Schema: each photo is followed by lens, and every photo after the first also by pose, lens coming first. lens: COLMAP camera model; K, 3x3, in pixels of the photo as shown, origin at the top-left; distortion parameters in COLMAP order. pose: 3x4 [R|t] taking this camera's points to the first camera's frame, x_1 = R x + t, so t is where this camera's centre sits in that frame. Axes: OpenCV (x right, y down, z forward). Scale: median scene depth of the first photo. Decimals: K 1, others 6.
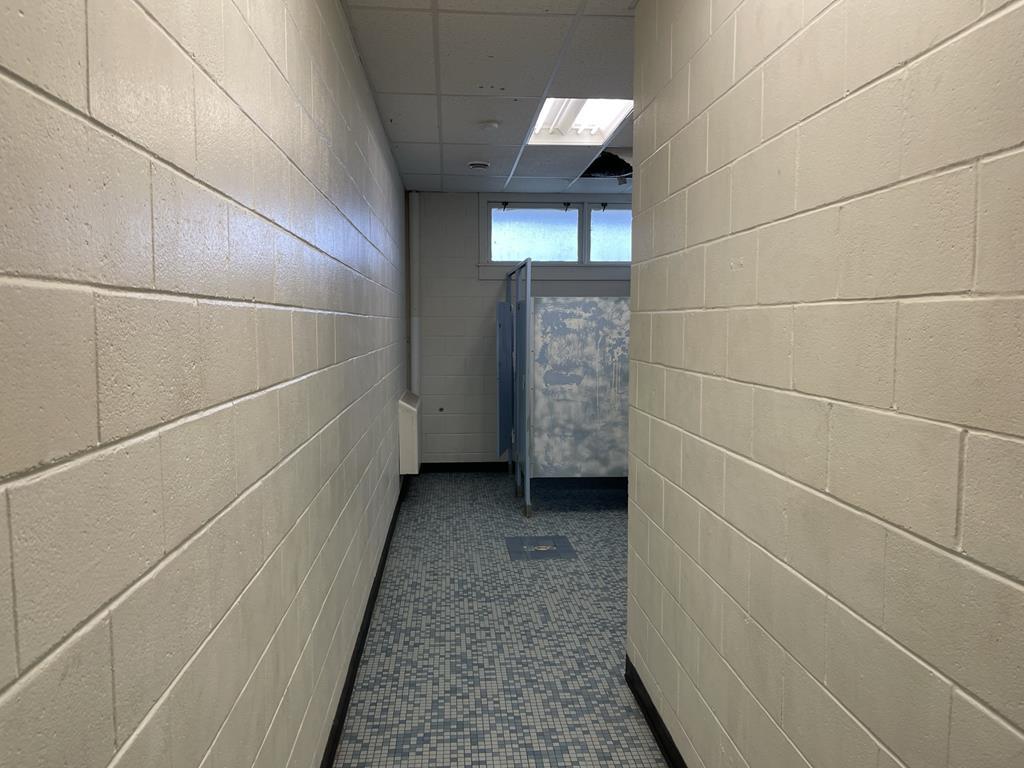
lens RADIAL K [[771.2, 0, 520.5], [0, 771.2, 384.6], [0, 0, 1]] dist [0.060911, -0.082803]
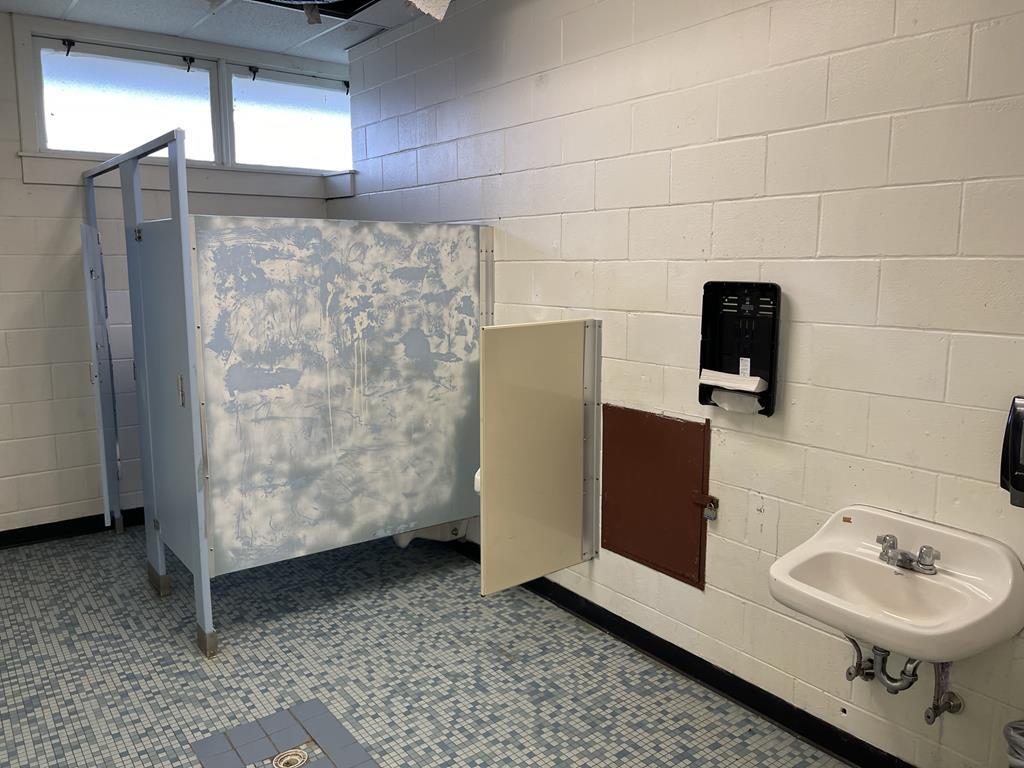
lens RADIAL K [[771.2, 0, 507.5], [0, 771.2, 379.0], [0, 0, 1]] dist [0.060911, -0.082803]
pose [[0.851984, -0.078720, 0.517615, -0.074259], [0.041996, 0.995722, 0.082308, -0.042610], [-0.521880, -0.048387, 0.851645, 0.473274]]
